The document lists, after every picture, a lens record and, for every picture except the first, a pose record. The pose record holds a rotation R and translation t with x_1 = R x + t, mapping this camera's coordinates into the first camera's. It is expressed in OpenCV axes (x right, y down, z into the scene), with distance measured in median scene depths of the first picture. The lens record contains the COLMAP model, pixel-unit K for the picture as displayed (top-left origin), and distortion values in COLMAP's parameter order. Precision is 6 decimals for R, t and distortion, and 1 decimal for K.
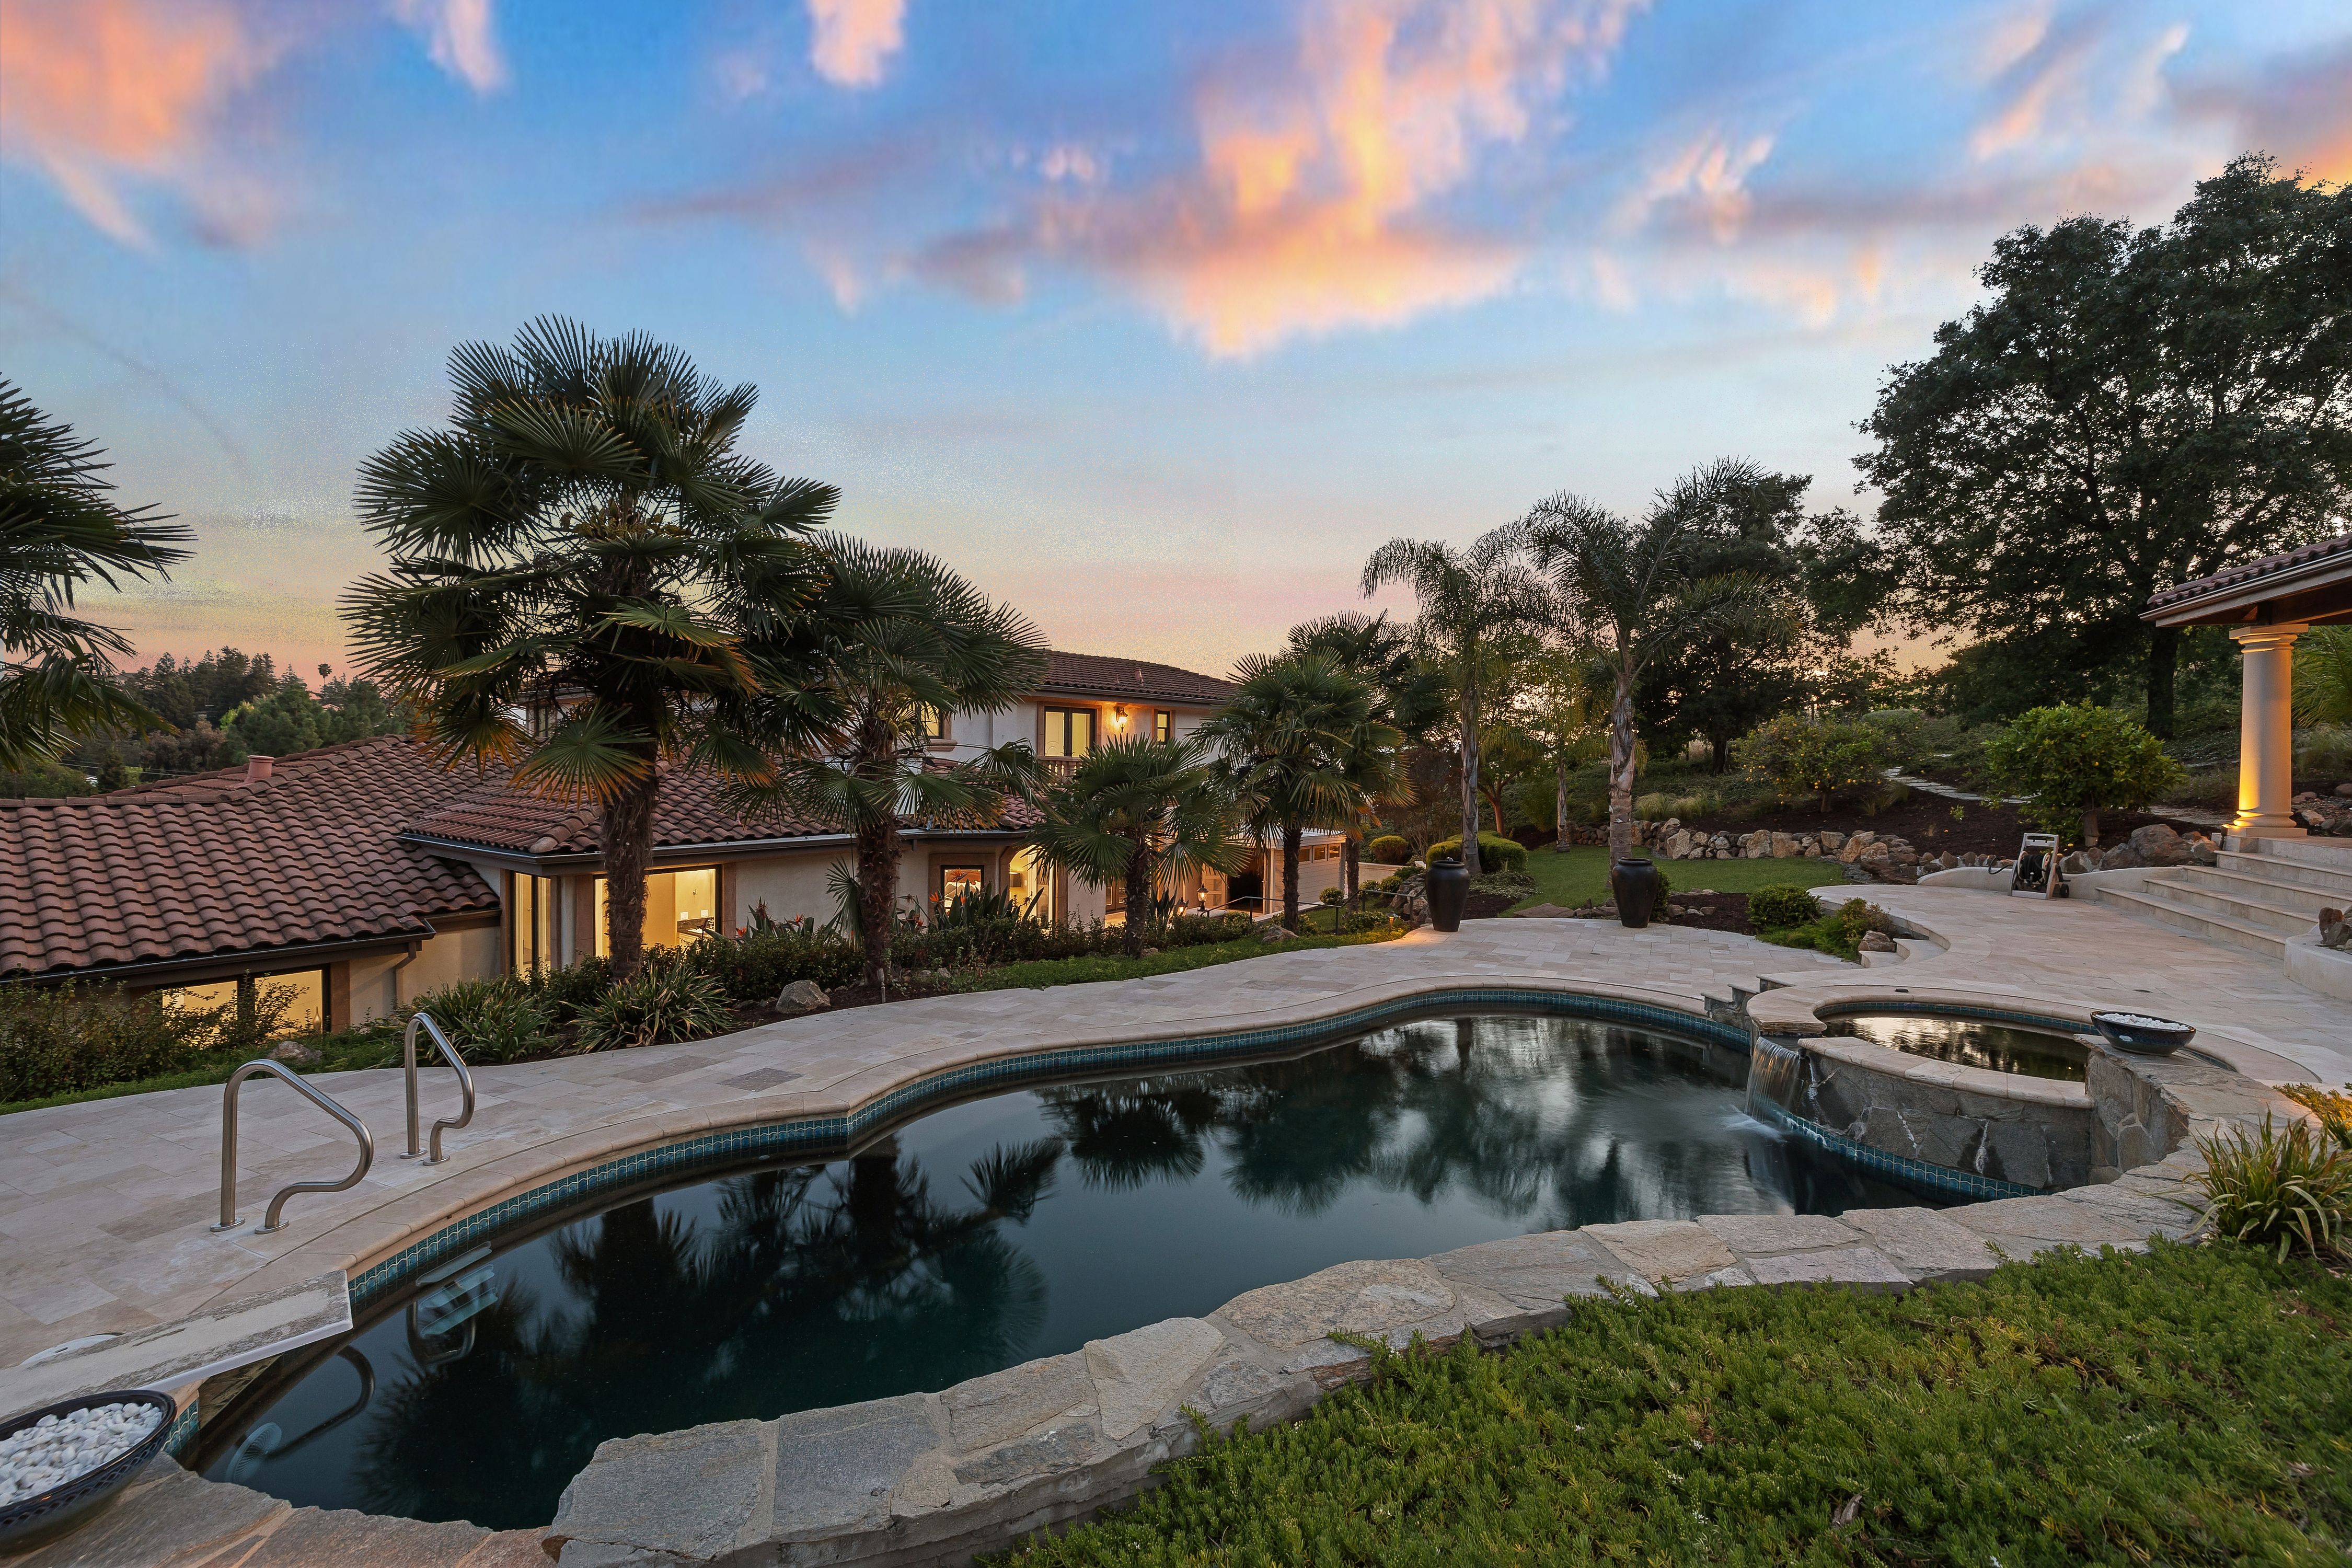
lens RADIAL K [[995.5, 0, 1214.0], [0, 995.5, 766.6], [0, 0, 1]] dist [0.000527, -0.000914]
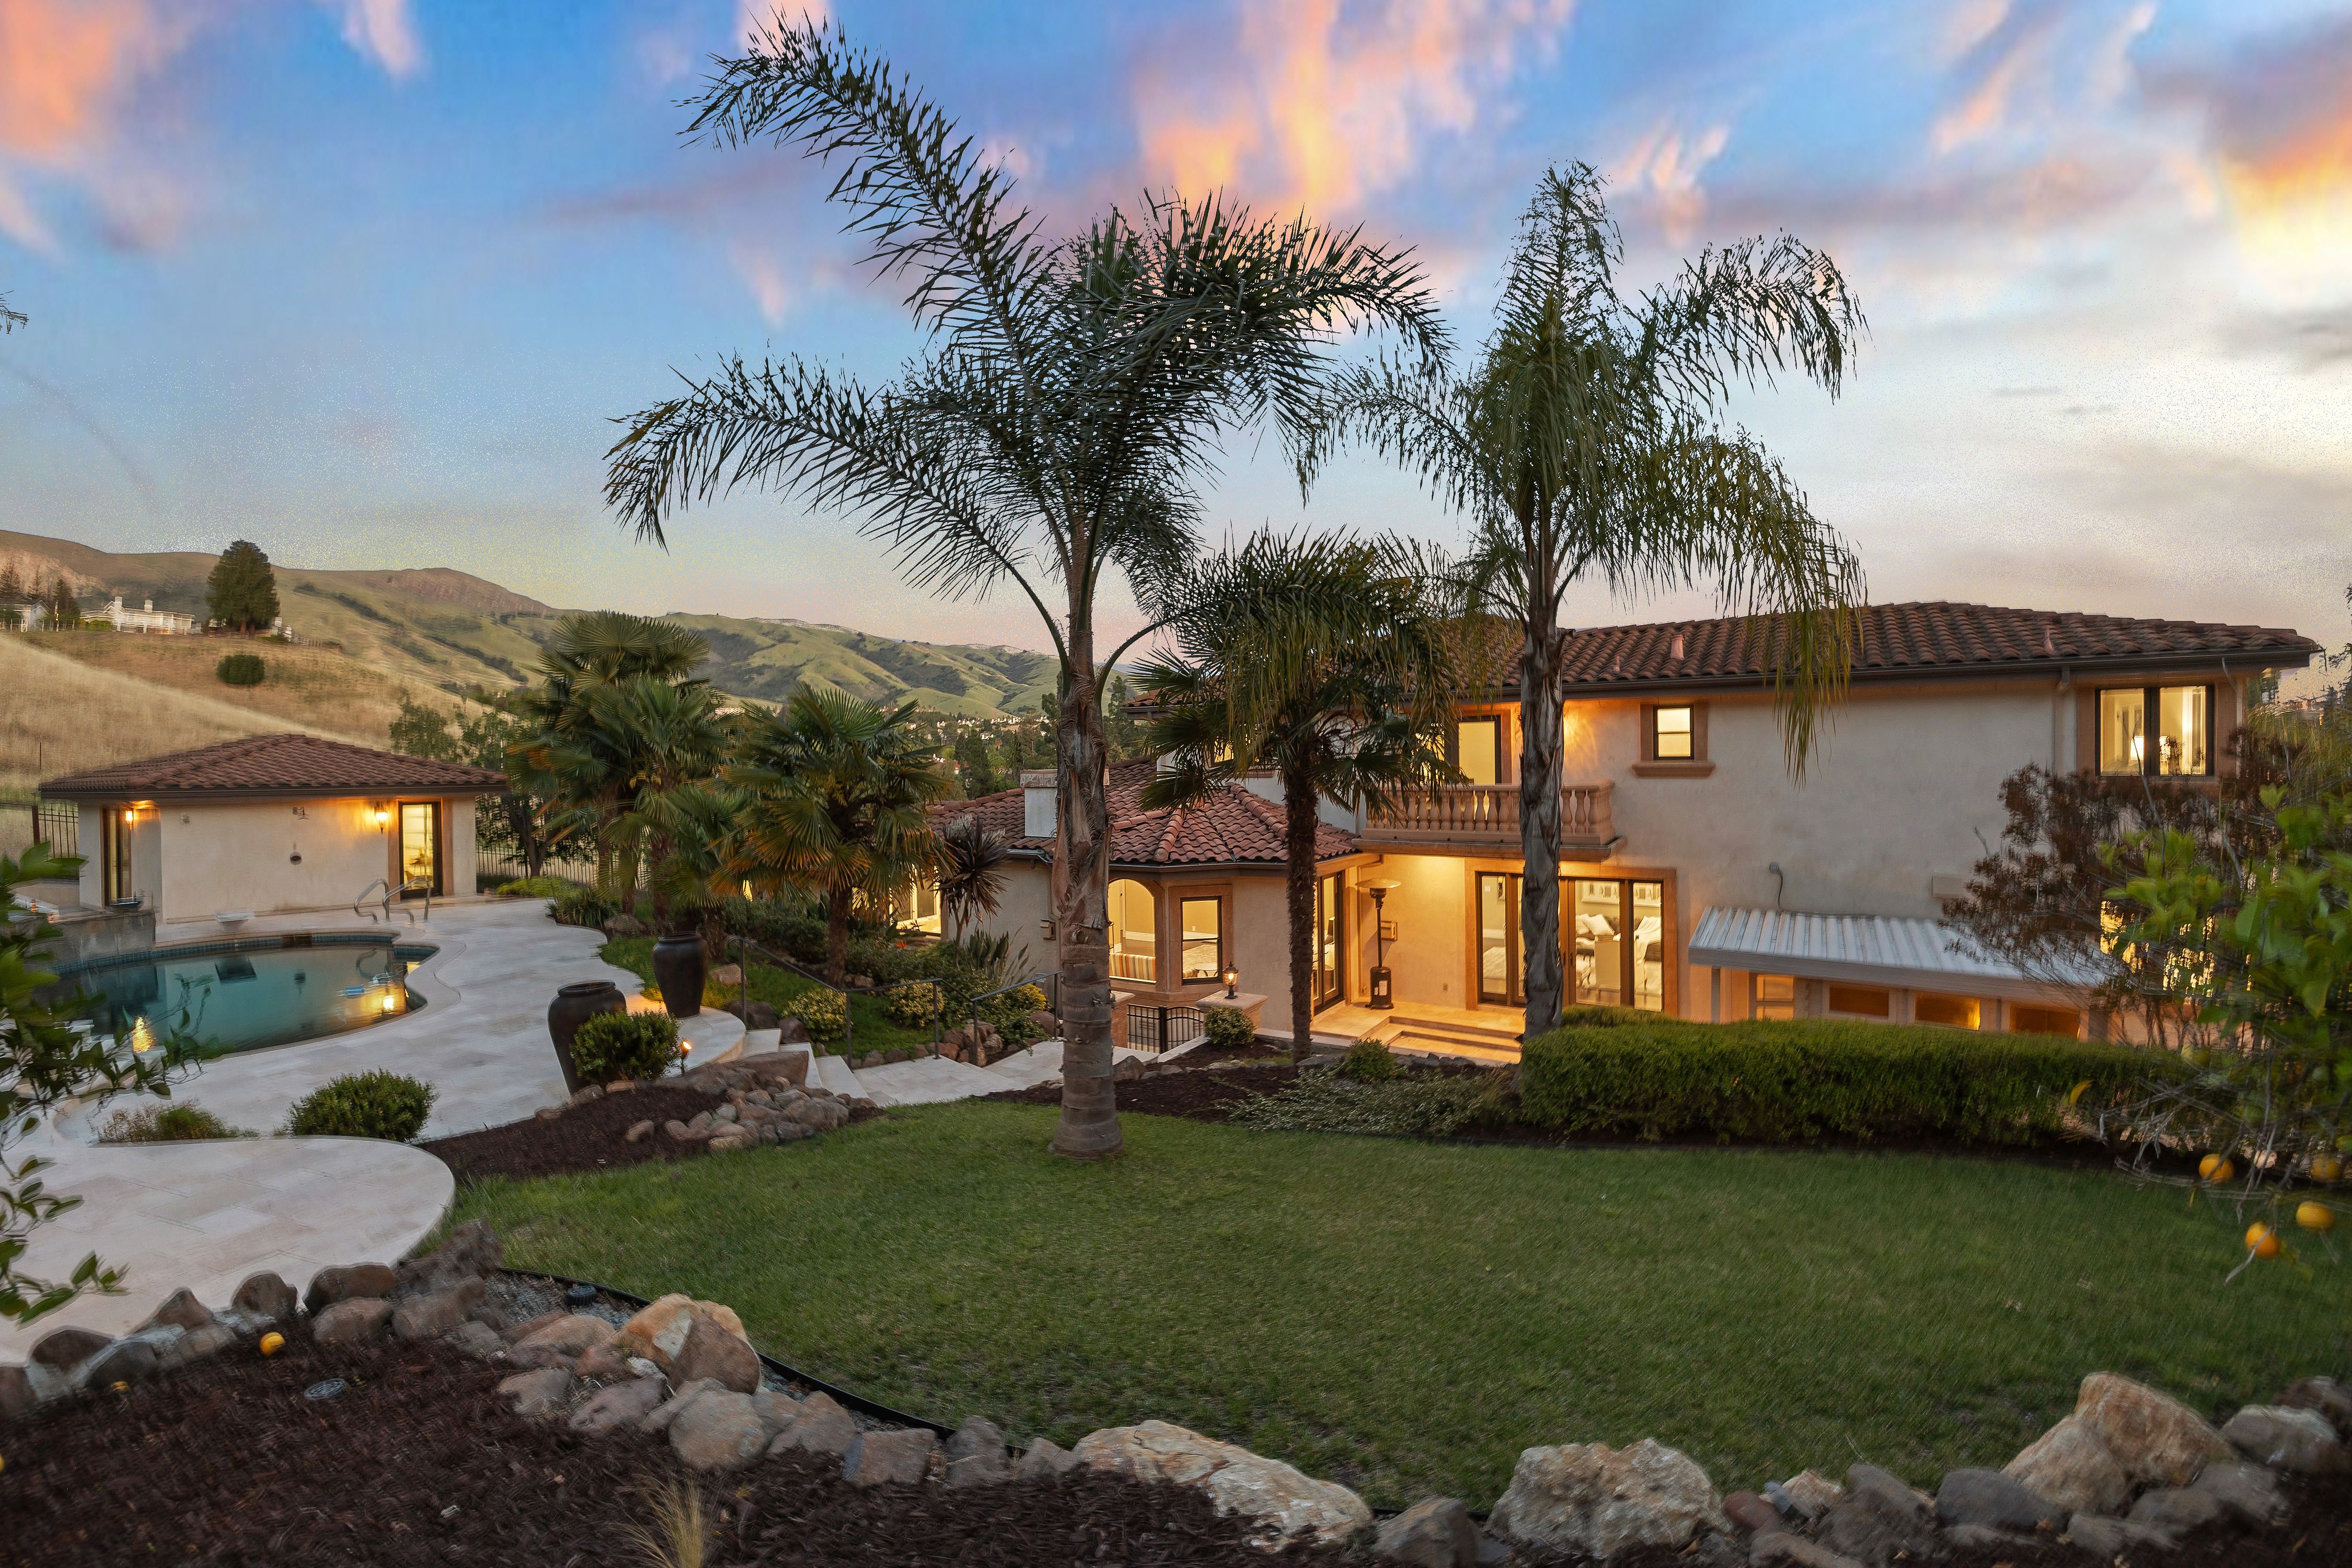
lens RADIAL K [[995.5, 0, 1188.6], [0, 995.5, 777.3], [0, 0, 1]] dist [0.000527, -0.000914]
pose [[0.072883, 0.011036, -0.997279, 1.101224], [0.009297, 0.999888, 0.011745, -0.042693], [0.997297, -0.010128, 0.072772, 1.358073]]
